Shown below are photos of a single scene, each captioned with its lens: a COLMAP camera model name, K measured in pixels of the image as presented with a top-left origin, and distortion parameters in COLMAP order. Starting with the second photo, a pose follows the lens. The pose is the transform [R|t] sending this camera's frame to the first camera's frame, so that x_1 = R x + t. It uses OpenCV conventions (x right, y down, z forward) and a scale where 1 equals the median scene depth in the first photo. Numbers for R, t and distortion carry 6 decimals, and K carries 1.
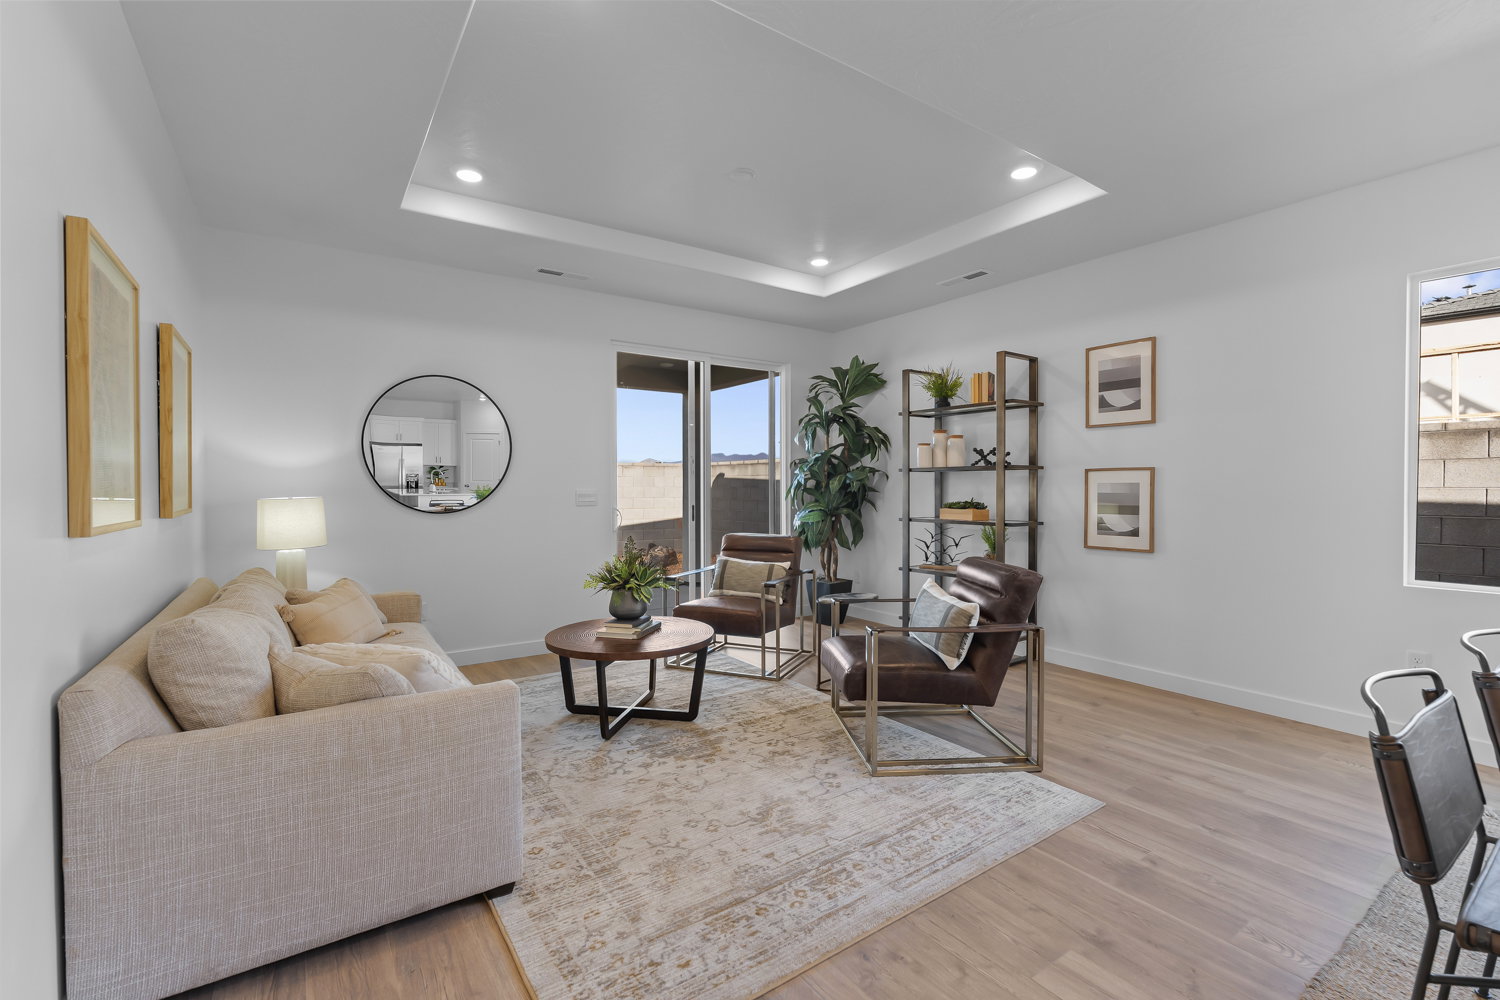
lens RADIAL K [[659.4, 0, 754.5], [0, 659.4, 494.5], [0, 0, 1]] dist [-0.000783, 0.000383]
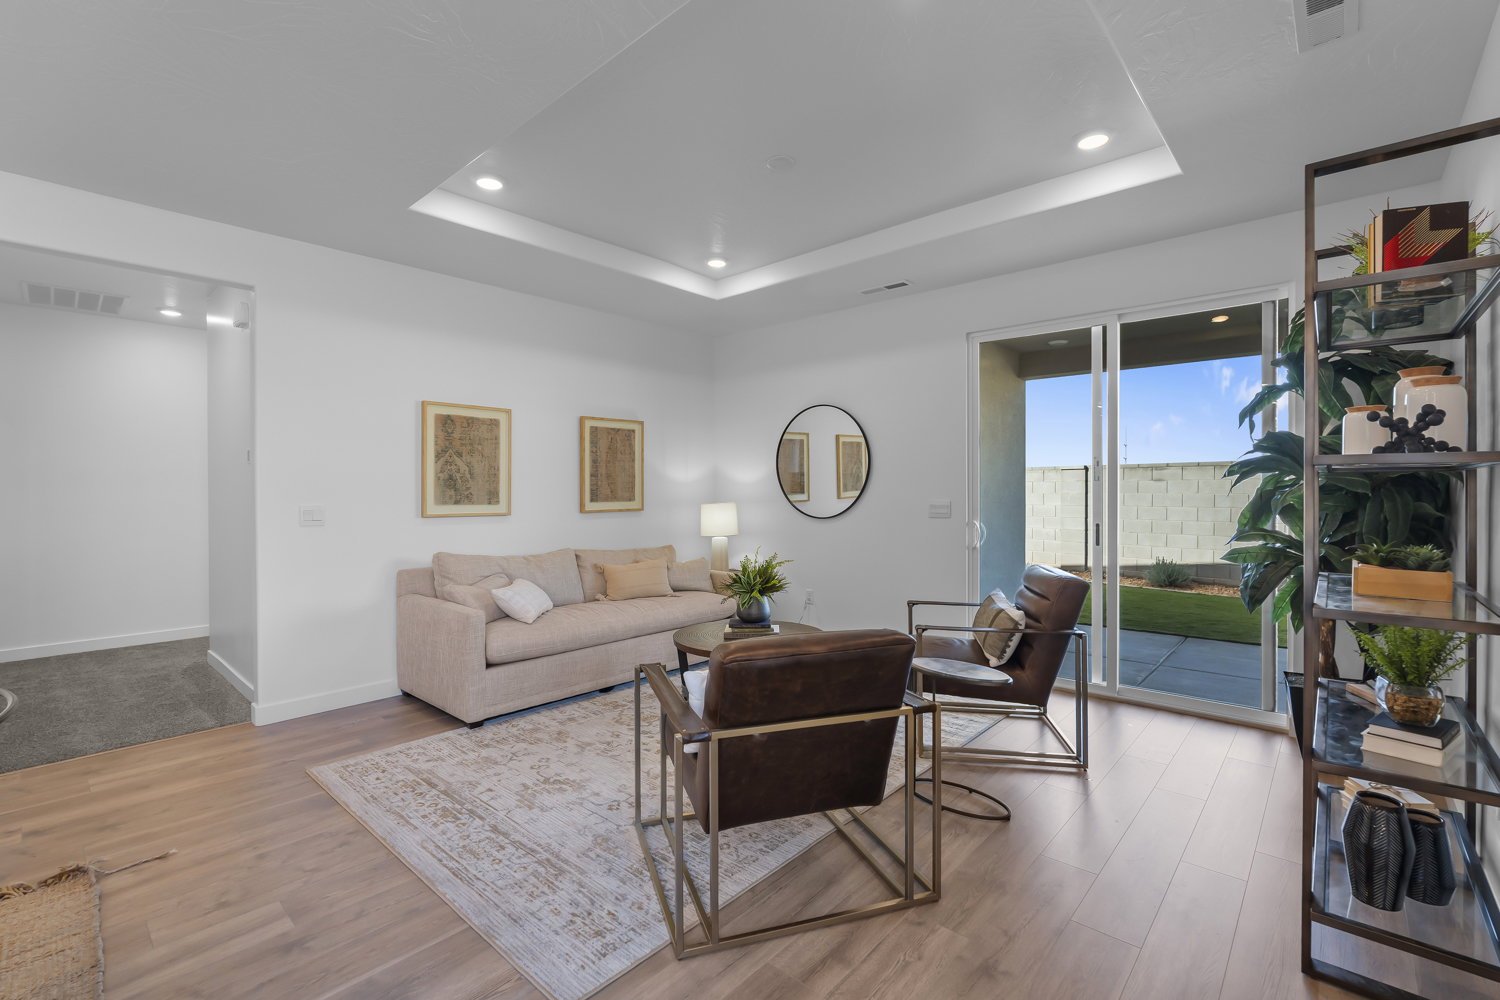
lens RADIAL K [[659.4, 0, 742.2], [0, 659.4, 494.3], [0, 0, 1]] dist [-0.000783, 0.000383]
pose [[0.220602, 0.005417, -0.975349, 1.339599], [-0.008822, 0.999955, 0.003558, -0.041071], [0.975324, 0.007820, 0.220640, 1.148865]]
